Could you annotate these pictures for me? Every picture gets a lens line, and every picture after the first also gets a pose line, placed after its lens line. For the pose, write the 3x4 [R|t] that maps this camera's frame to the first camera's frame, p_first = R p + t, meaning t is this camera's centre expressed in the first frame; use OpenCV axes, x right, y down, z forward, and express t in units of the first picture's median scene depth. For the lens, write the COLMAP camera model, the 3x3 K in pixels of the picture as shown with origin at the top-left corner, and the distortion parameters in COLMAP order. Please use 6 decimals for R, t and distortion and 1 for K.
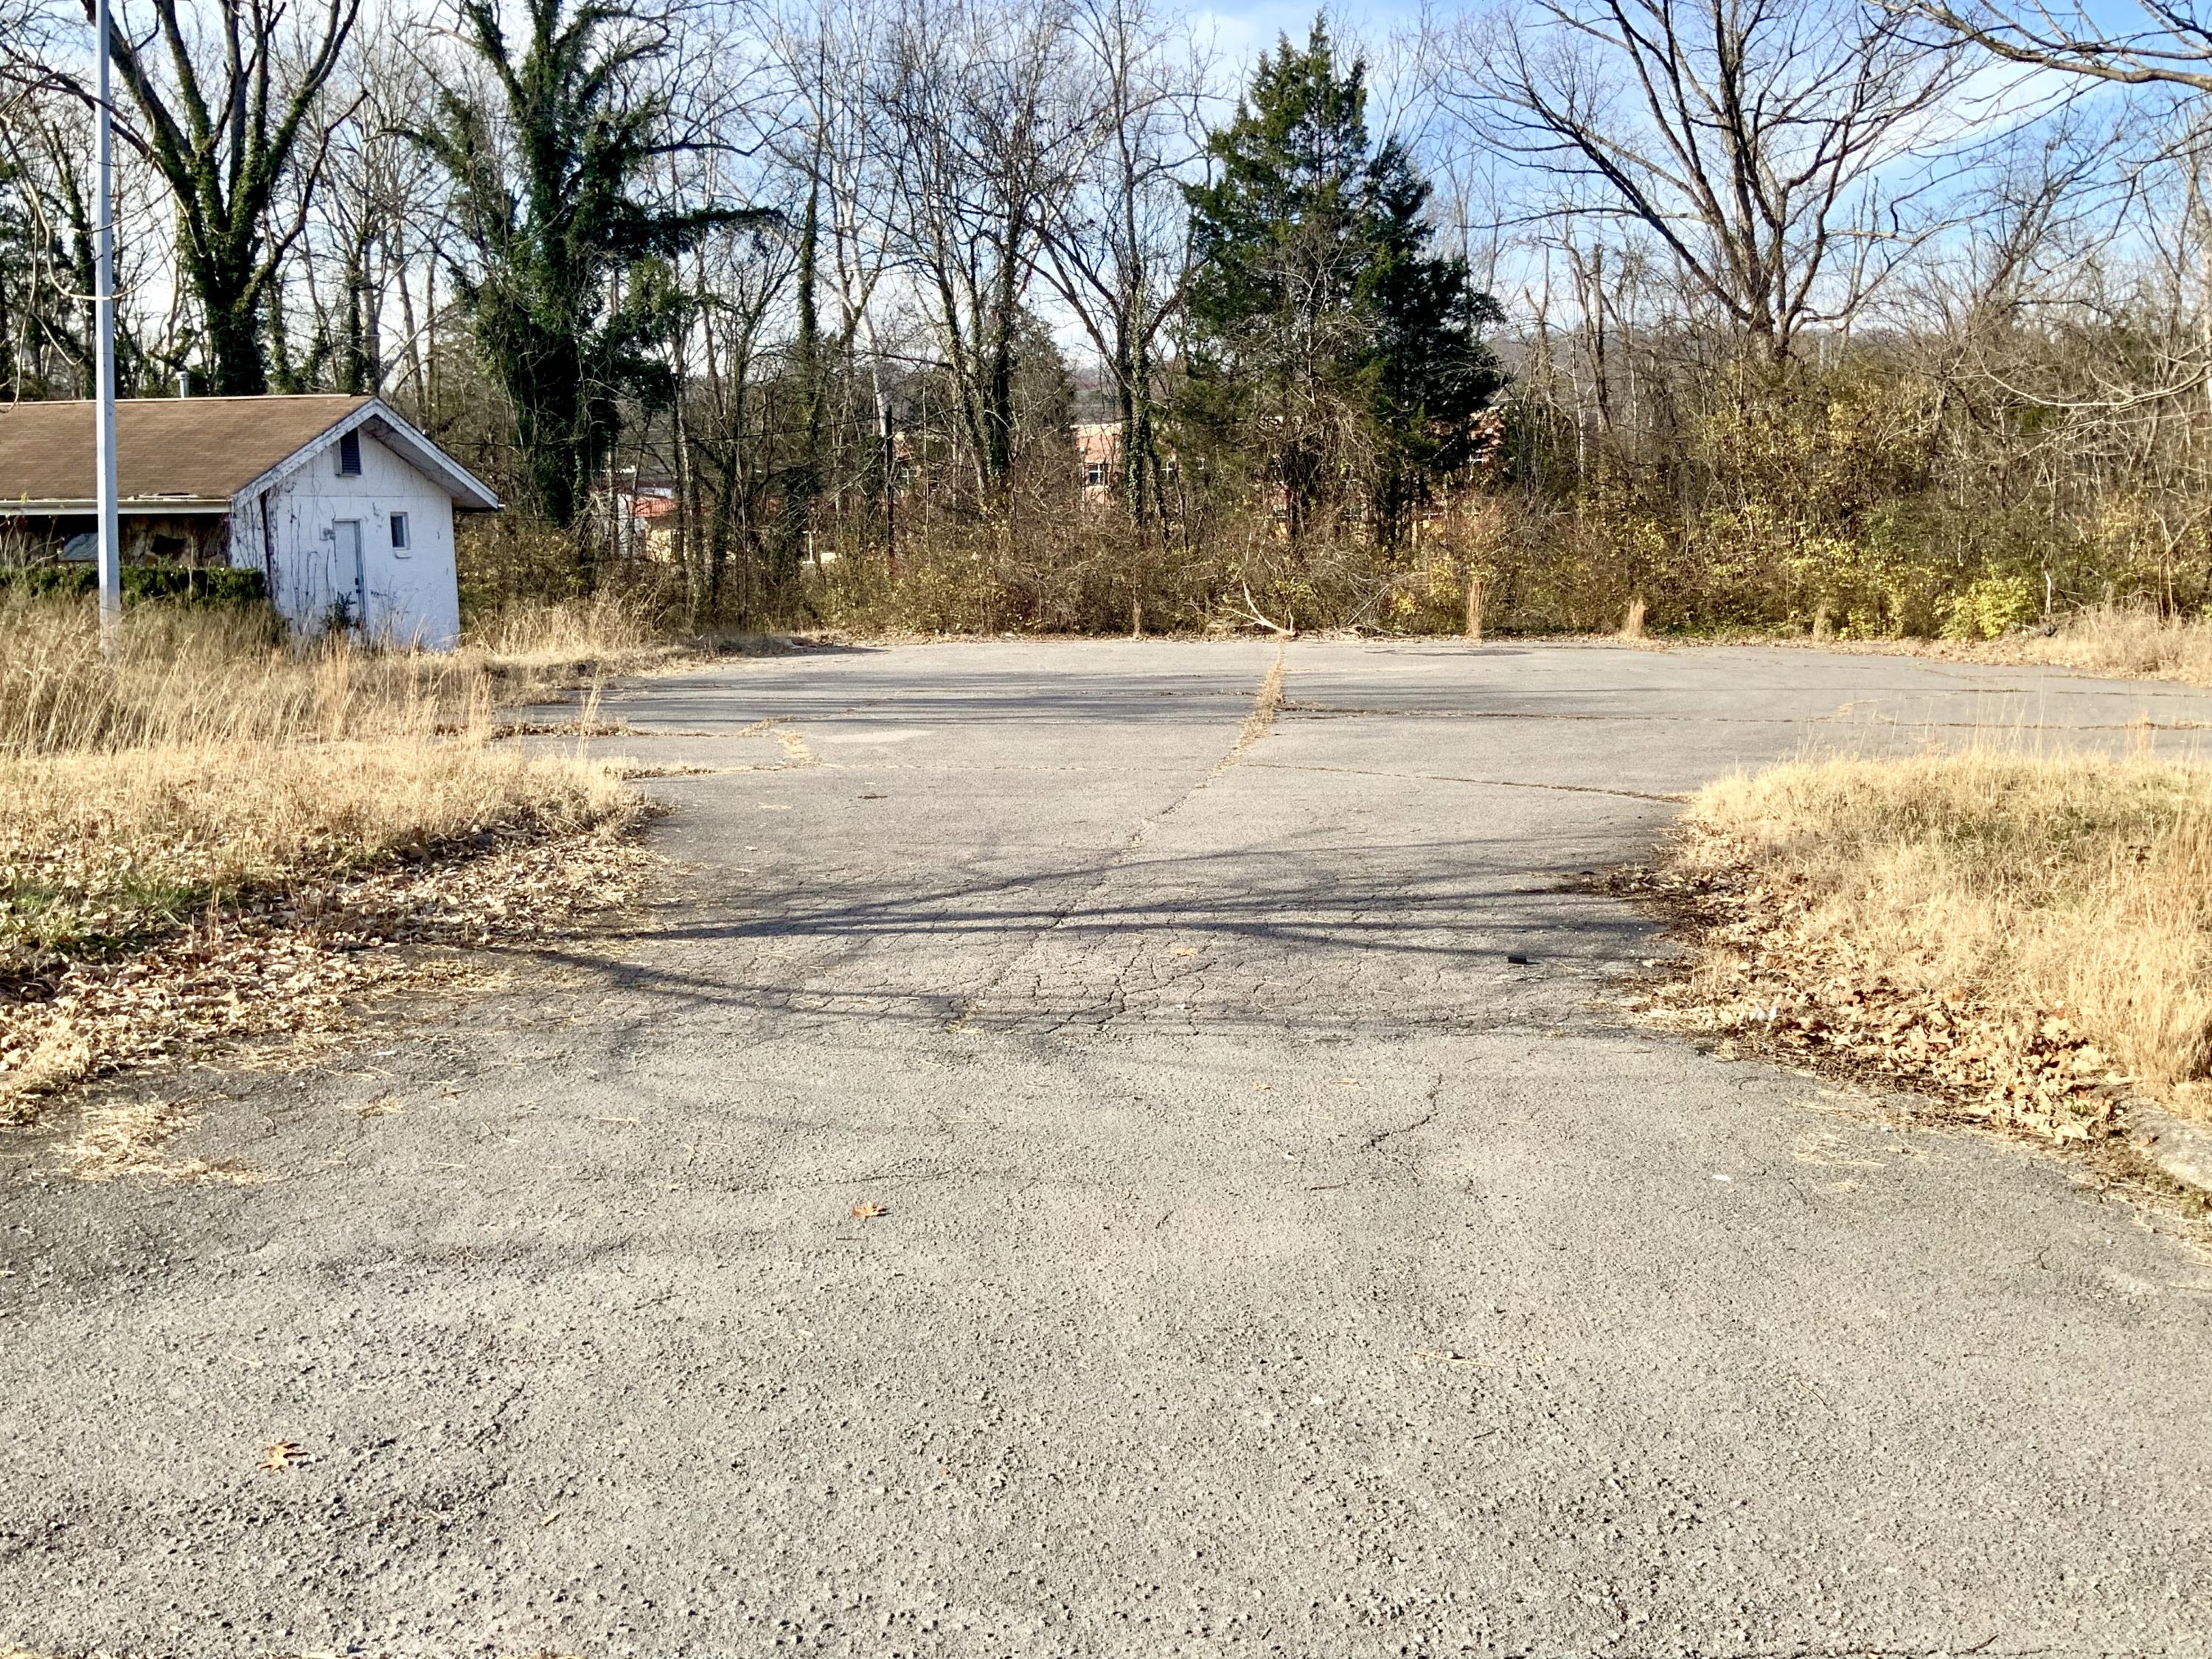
lens RADIAL K [[2128.5, 0, 1106.5], [0, 2128.5, 841.4], [0, 0, 1]] dist [0.014612, 0.000000]
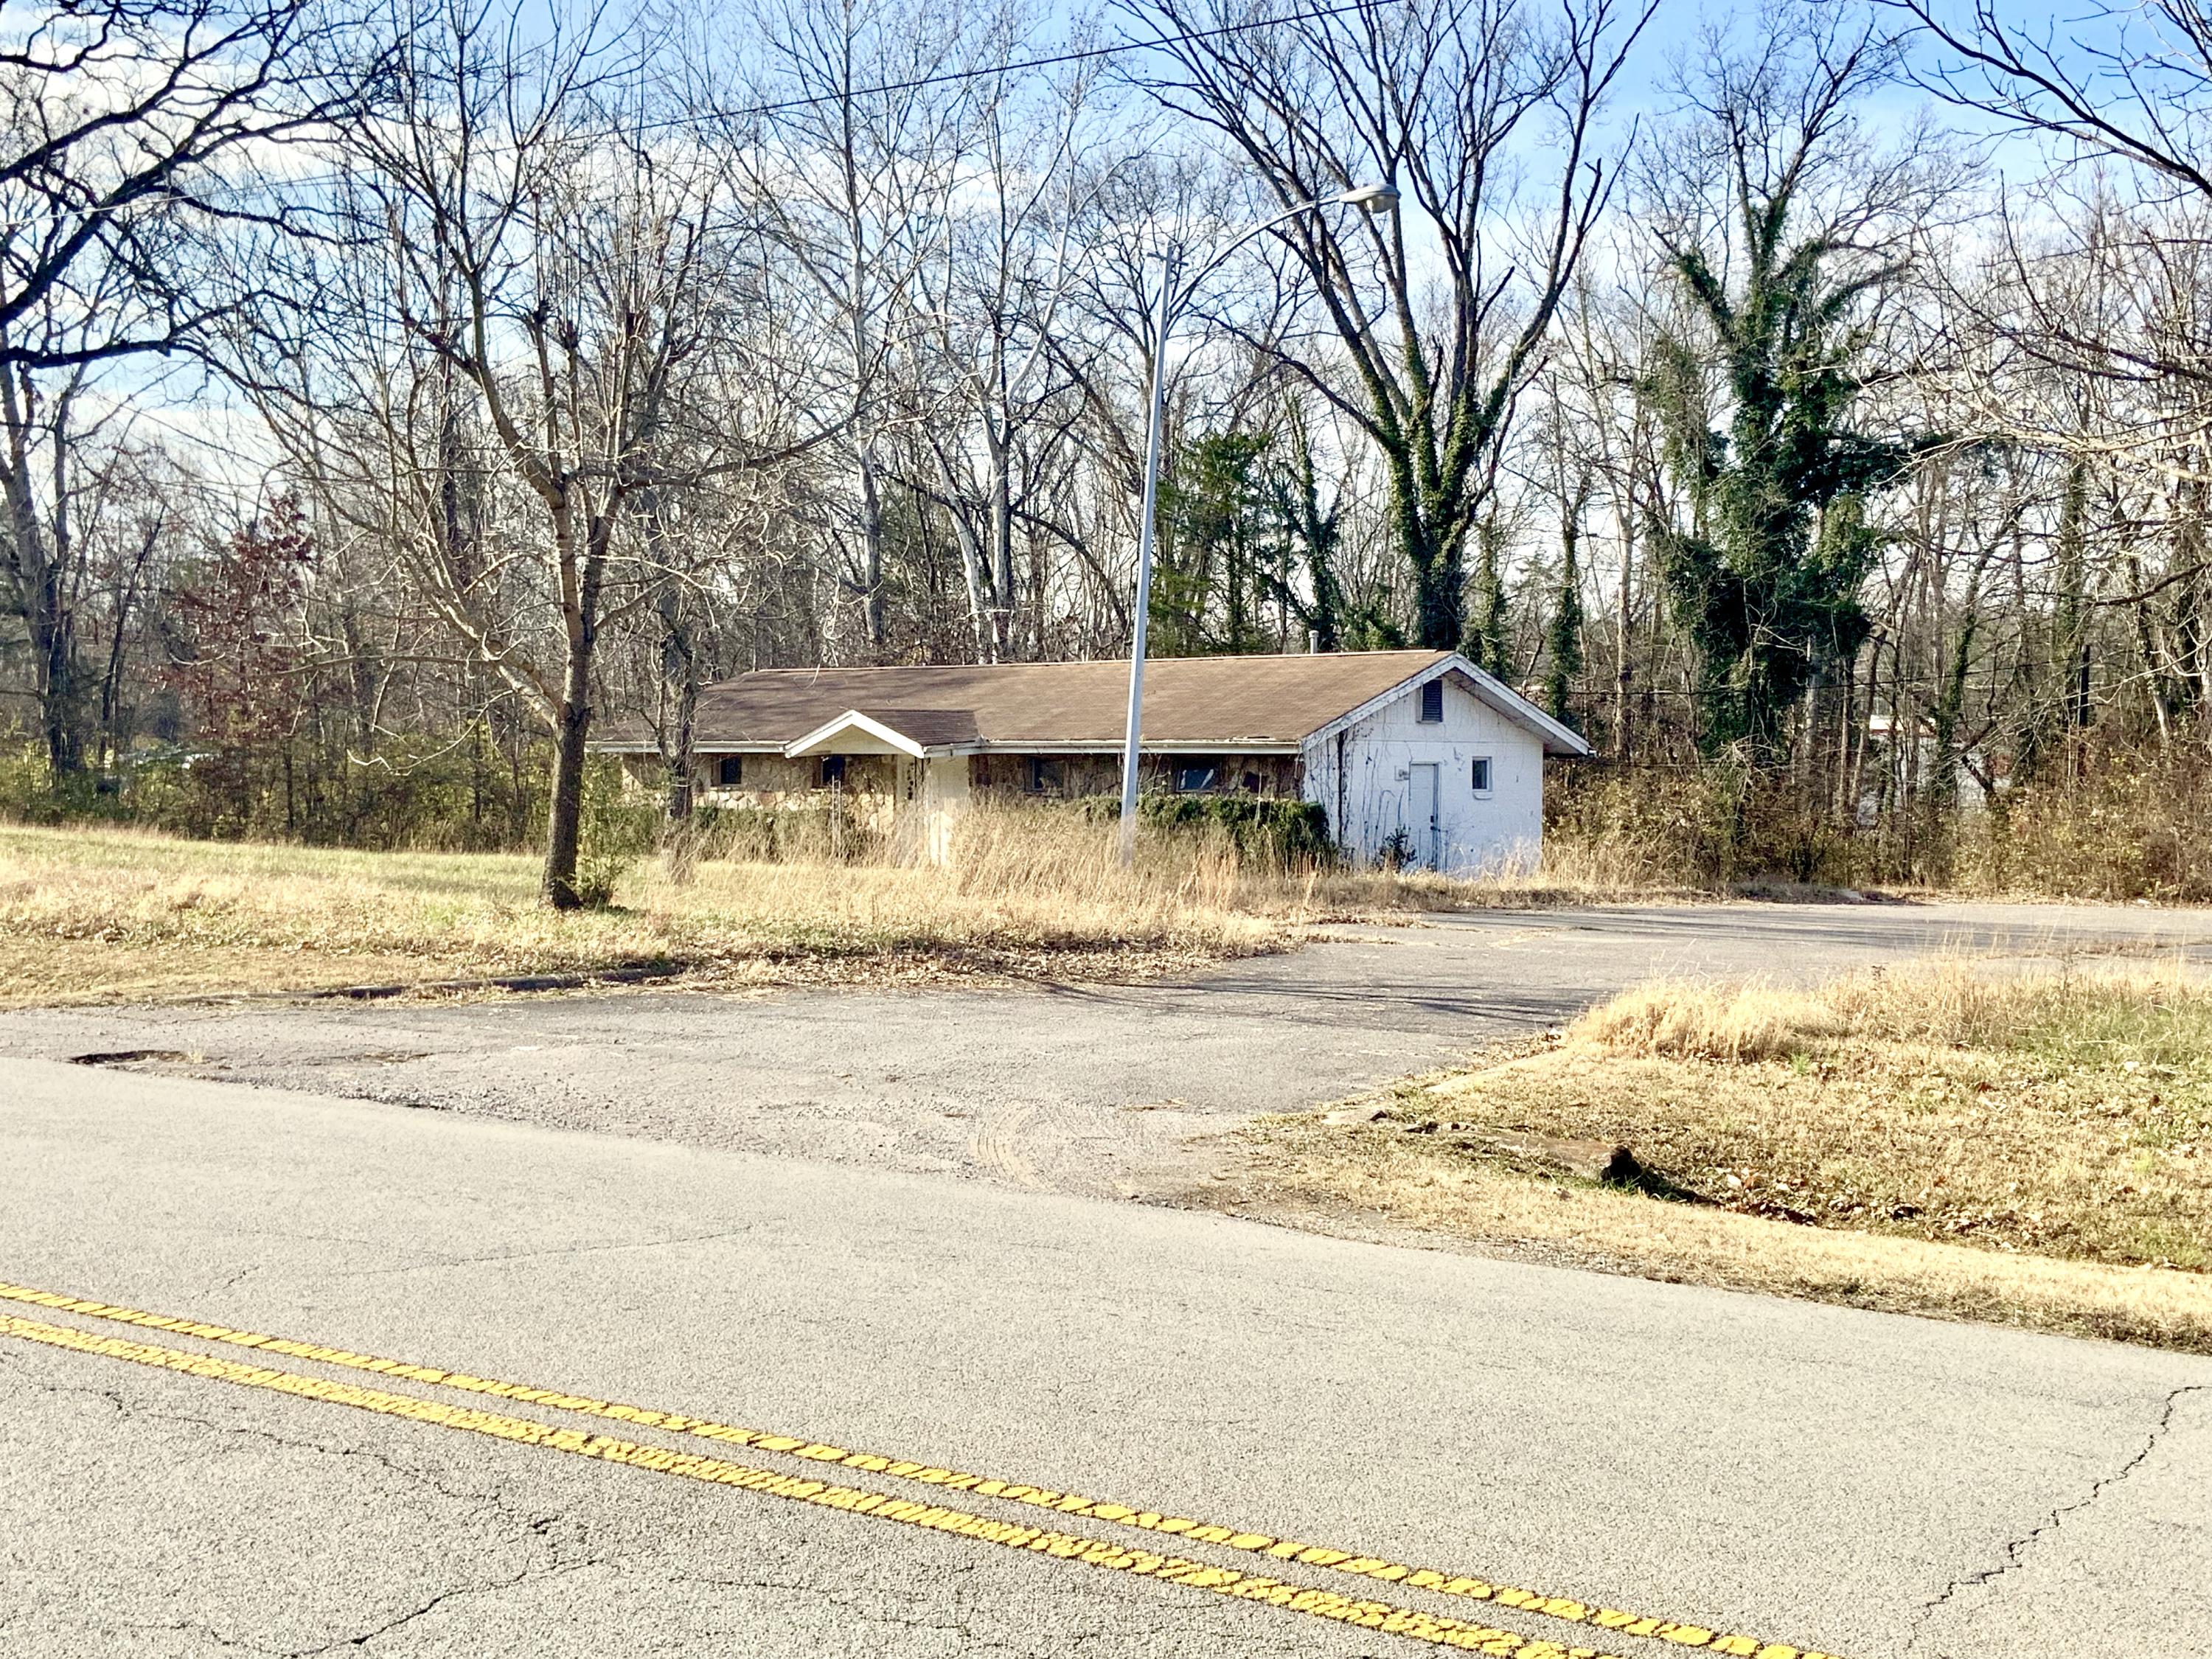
lens RADIAL K [[2646.1, 0, 1109.9], [0, 2646.1, 831.8], [0, 0, 1]] dist [0.070921, 0.000000]
pose [[0.835940, 0.031184, -0.547934, 0.174691], [-0.100277, 0.990256, -0.096627, 0.021686], [0.539582, 0.135719, 0.830922, -0.142842]]
